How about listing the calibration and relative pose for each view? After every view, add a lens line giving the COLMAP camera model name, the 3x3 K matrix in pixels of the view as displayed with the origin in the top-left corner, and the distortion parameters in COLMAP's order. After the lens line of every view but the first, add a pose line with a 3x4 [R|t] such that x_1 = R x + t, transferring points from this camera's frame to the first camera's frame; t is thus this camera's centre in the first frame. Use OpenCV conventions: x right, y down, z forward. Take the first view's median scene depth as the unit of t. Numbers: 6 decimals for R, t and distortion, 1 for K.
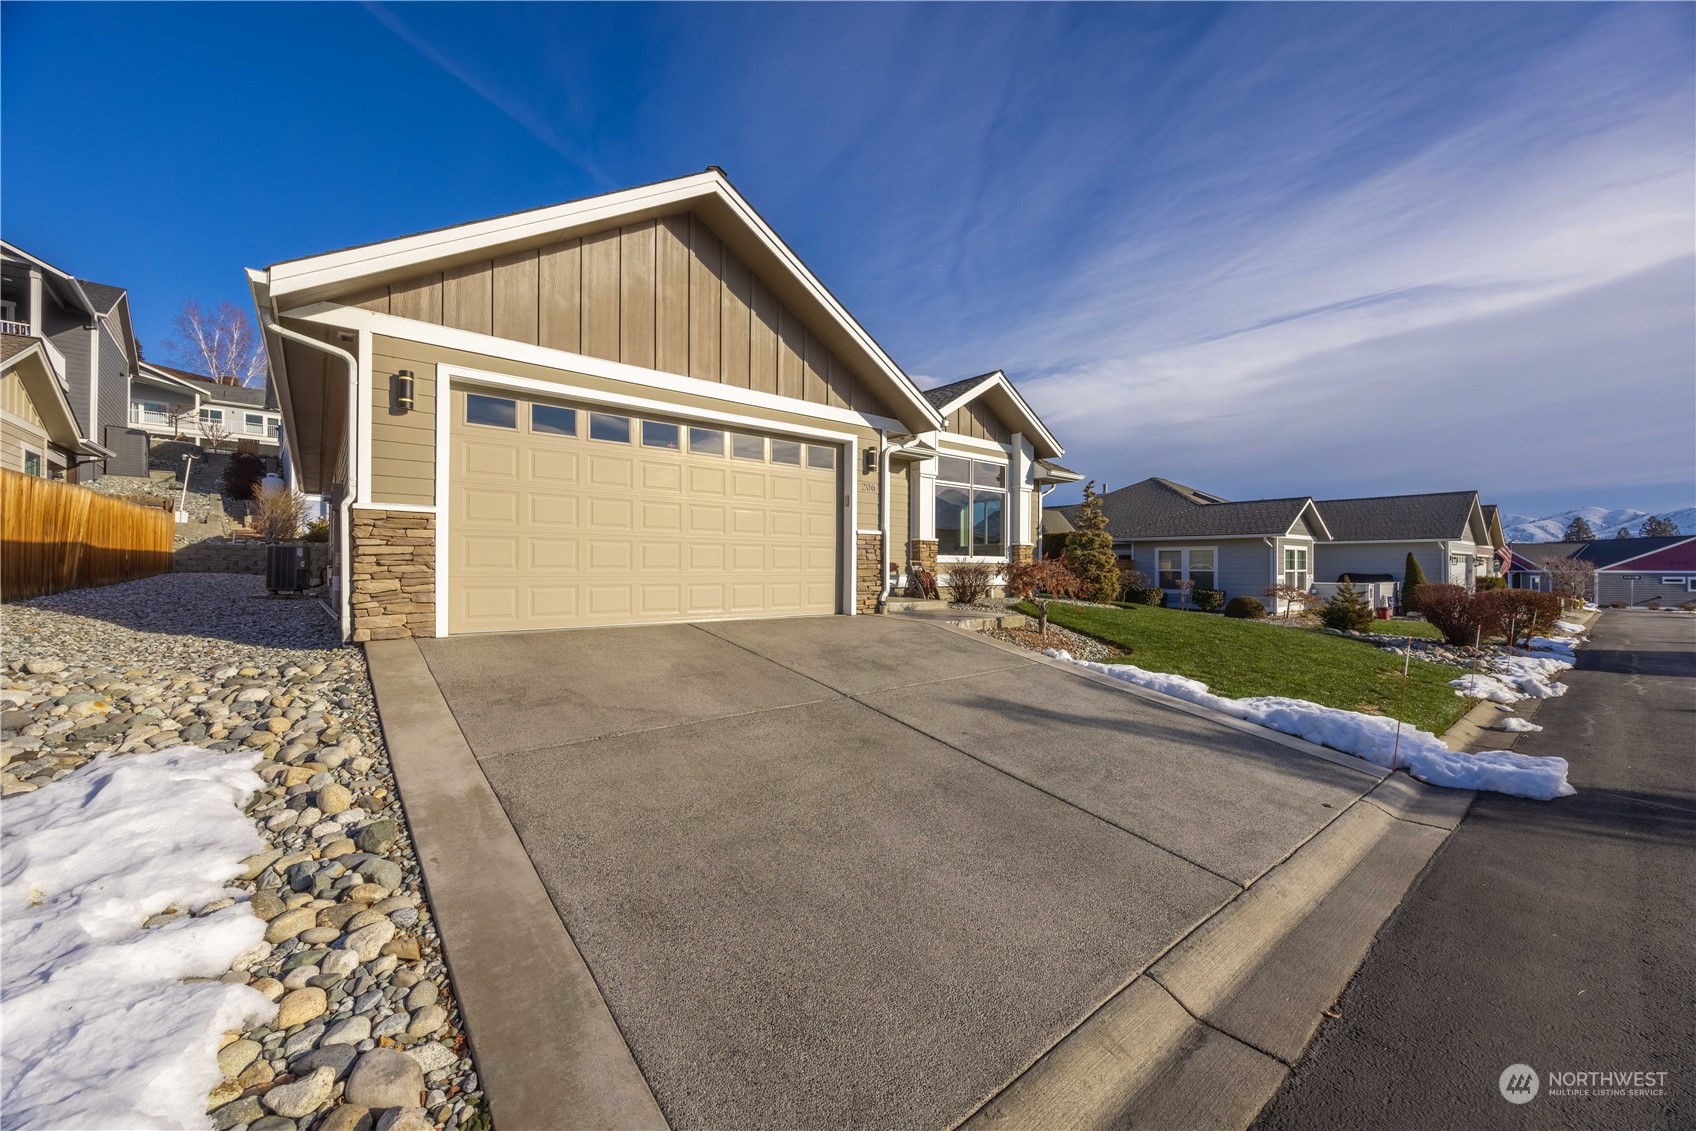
lens RADIAL K [[652.8, 0, 847.0], [0, 652.8, 571.4], [0, 0, 1]] dist [-0.001192, -0.000530]
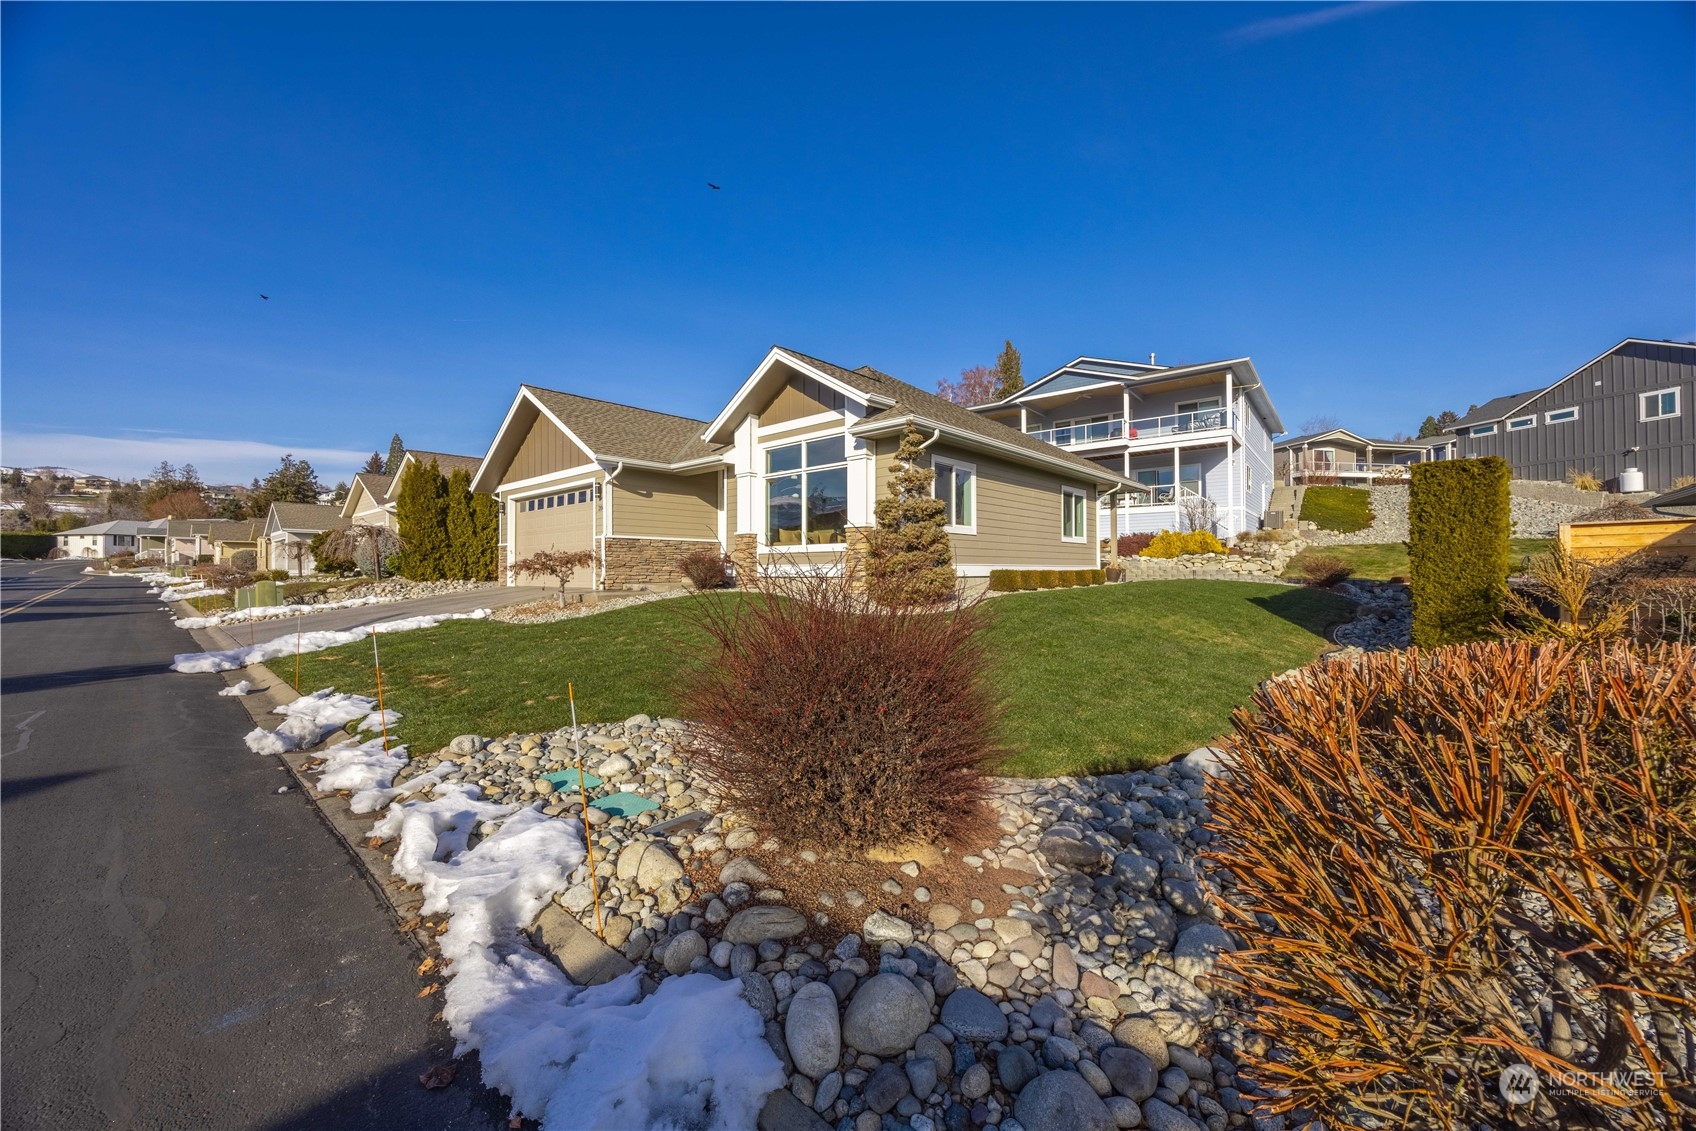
lens RADIAL K [[652.8, 0, 854.2], [0, 652.8, 565.5], [0, 0, 1]] dist [-0.001192, -0.000530]
pose [[0.140427, -0.029222, -0.989660, 1.626754], [-0.012729, 0.999428, -0.031317, 0.048381], [0.990009, 0.016995, 0.139975, 1.371232]]
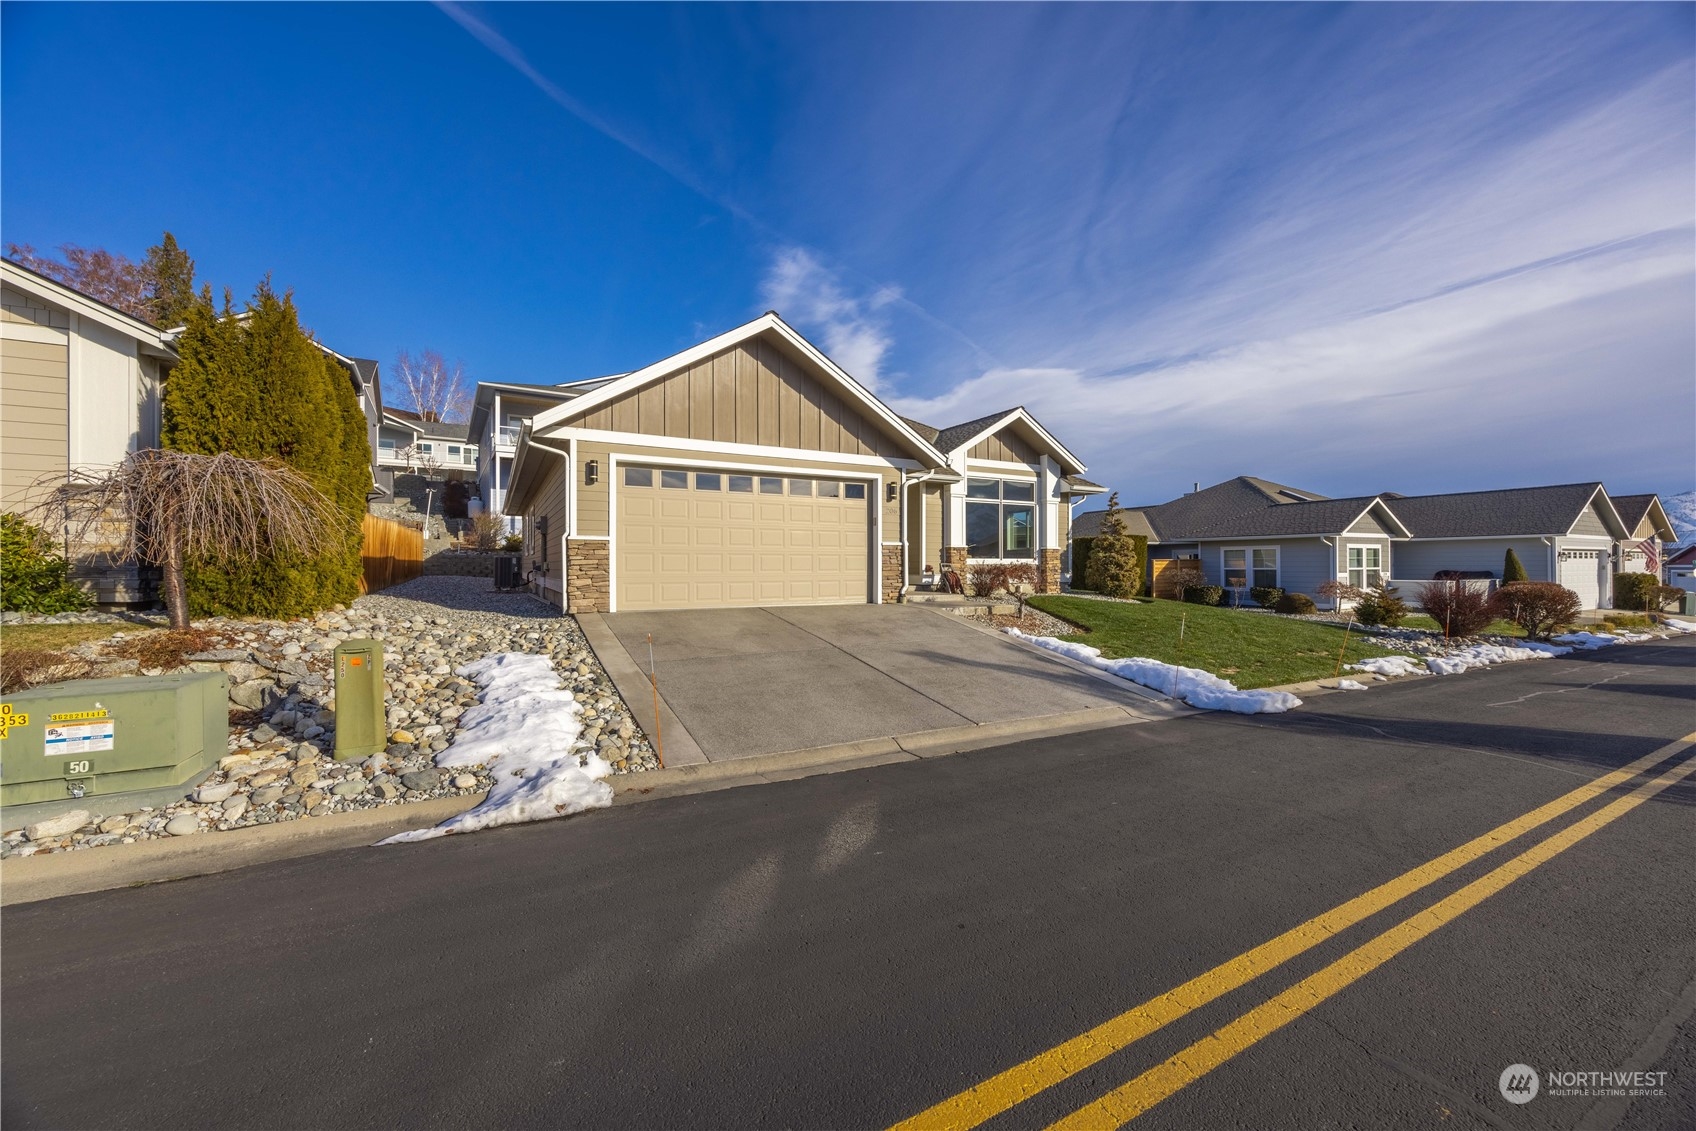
lens RADIAL K [[665.5, 0, 853.1], [0, 665.5, 577.9], [0, 0, 1]] dist [-0.001891, -0.000131]
pose [[0.983819, -0.003644, -0.179129, 0.204939], [0.005449, 0.999939, 0.009588, -0.001872], [0.179084, -0.010409, 0.983779, -0.396529]]
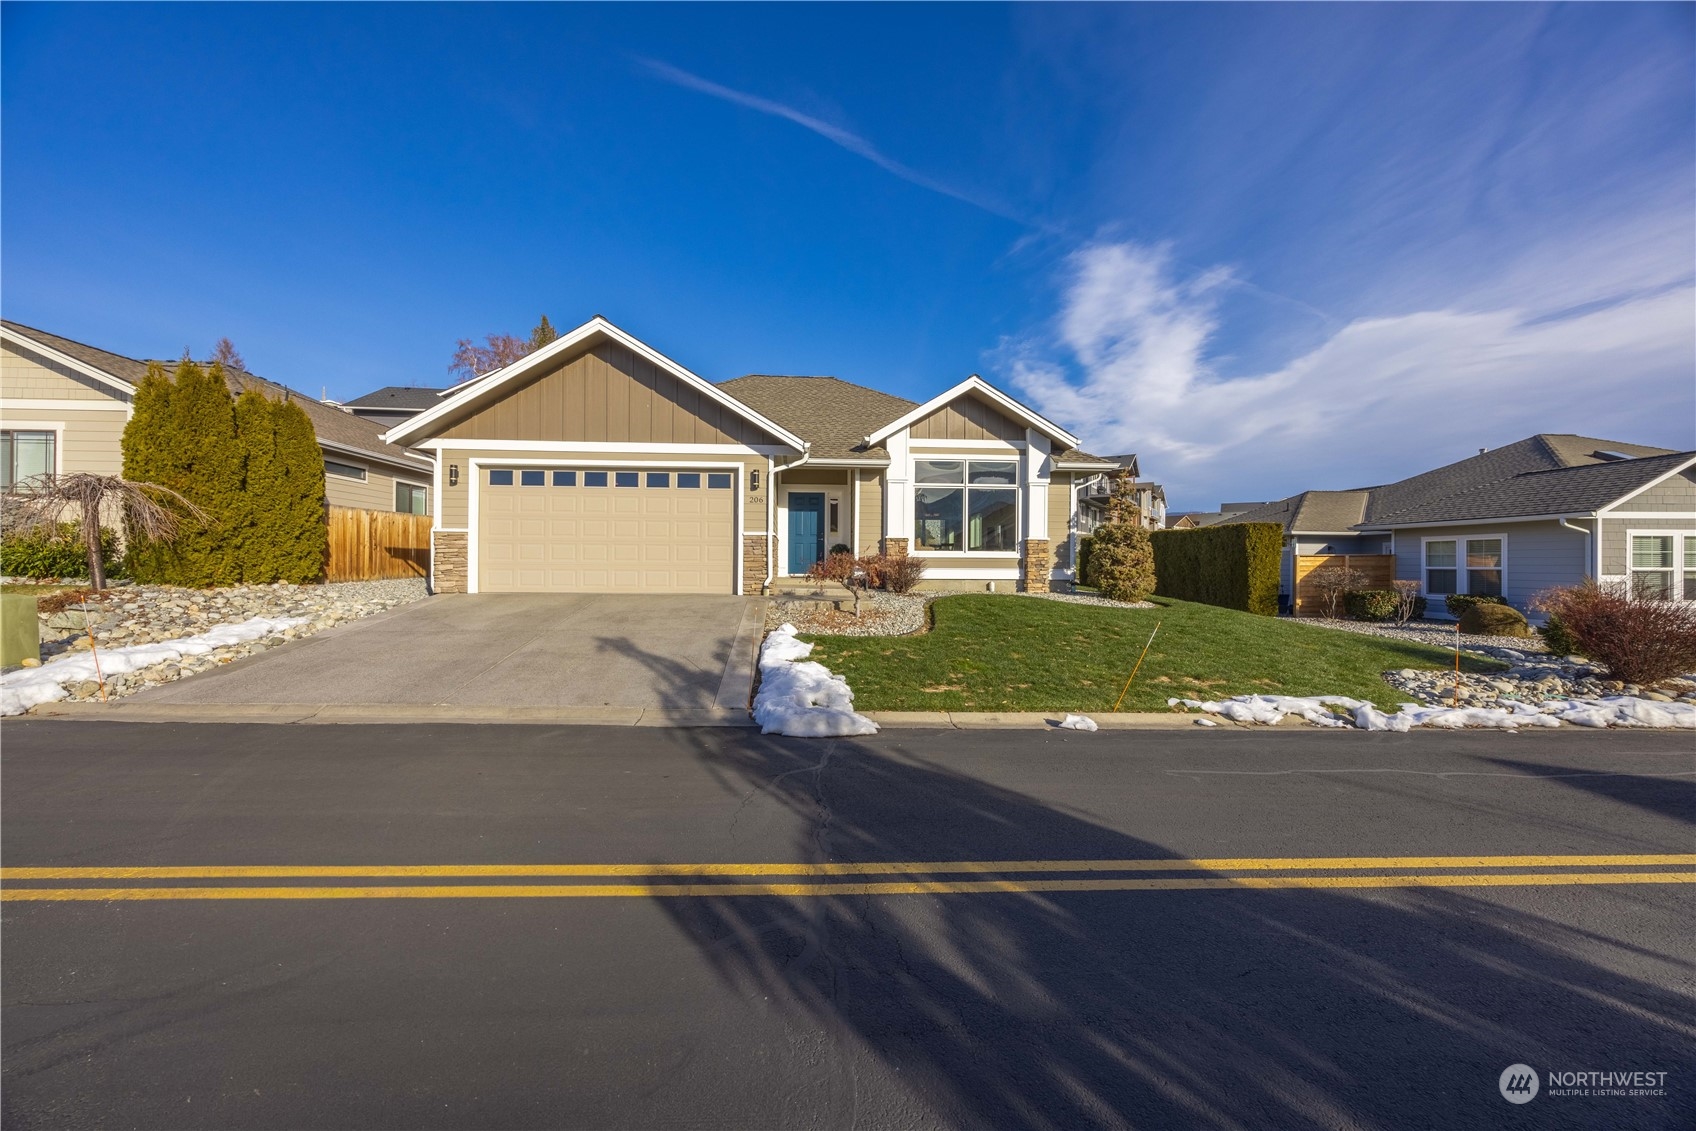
lens RADIAL K [[652.8, 0, 862.5], [0, 652.8, 567.8], [0, 0, 1]] dist [-0.001192, -0.000530]
pose [[0.806403, -0.003869, -0.591354, 0.996939], [-0.005769, 0.999880, -0.014410, 0.028154], [0.591339, 0.015032, 0.806283, 0.057706]]
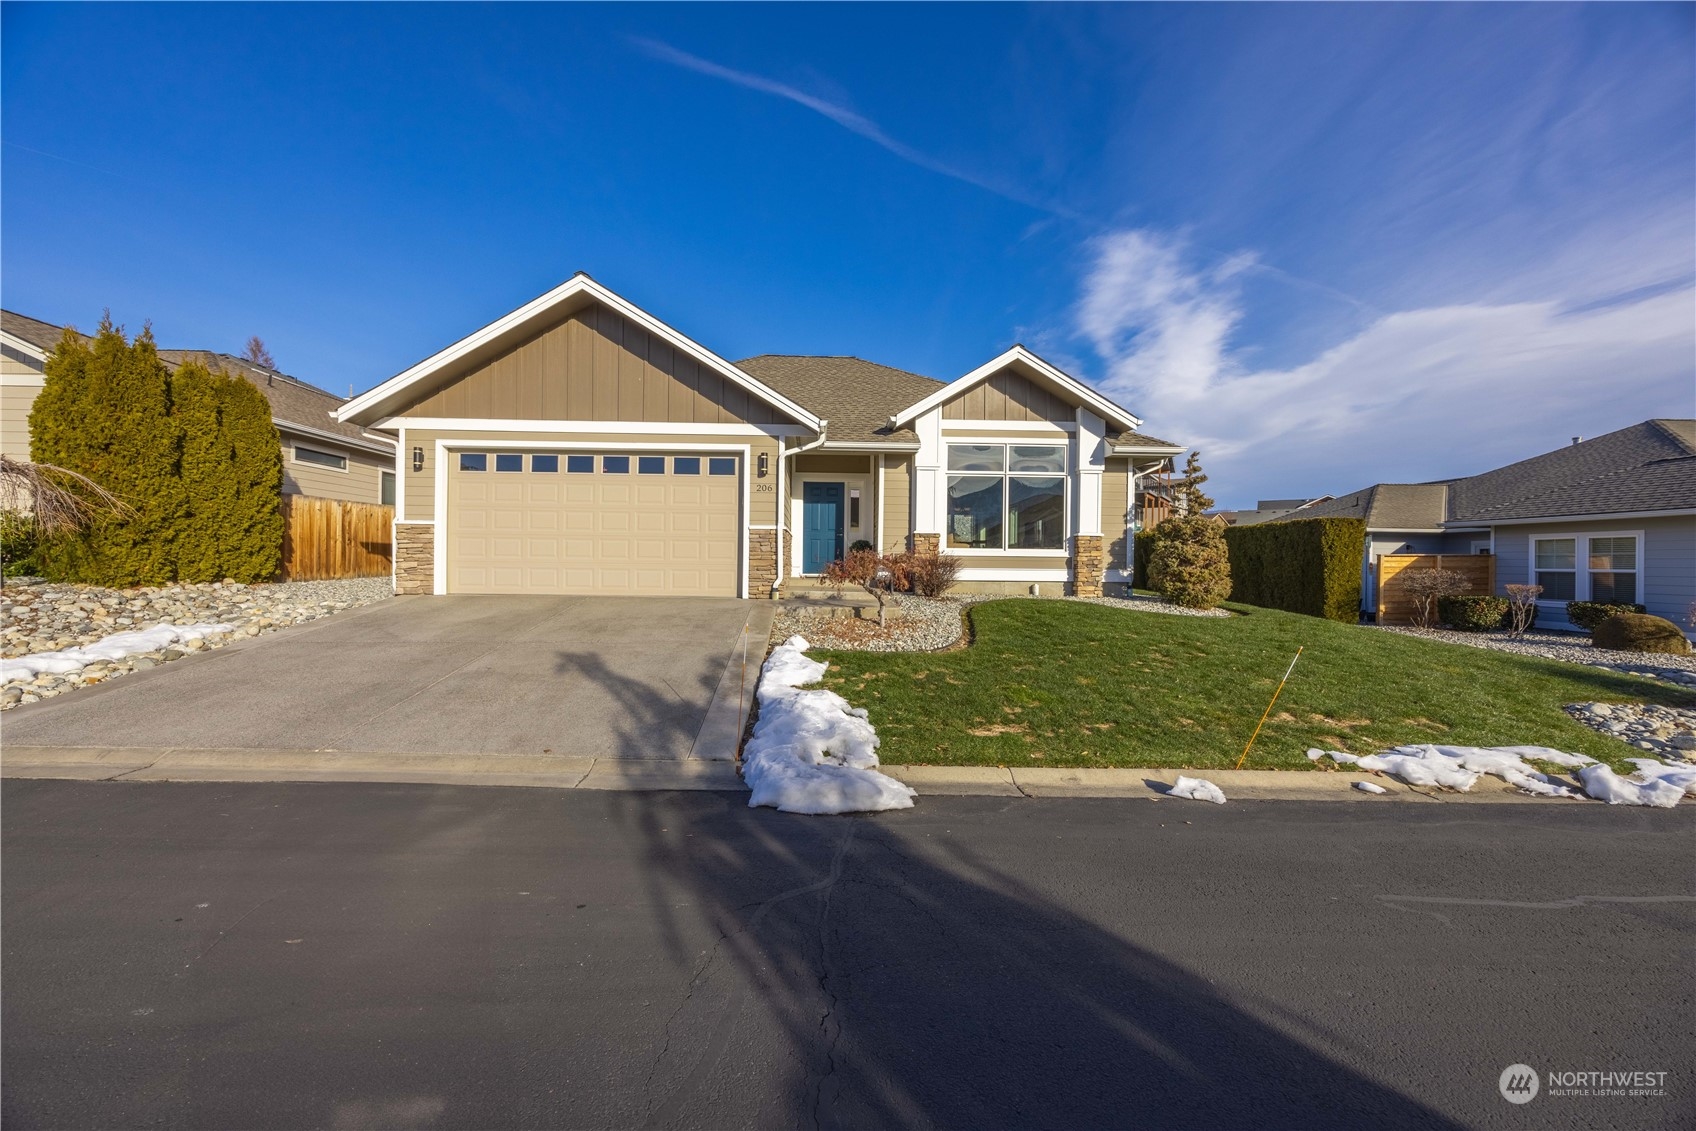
lens RADIAL K [[652.8, 0, 858.8], [0, 652.8, 568.8], [0, 0, 1]] dist [-0.001192, -0.000530]
pose [[0.786239, 0.003509, -0.617912, 0.873540], [-0.010837, 0.999908, -0.008111, 0.020909], [0.617827, 0.013073, 0.786205, 0.205932]]
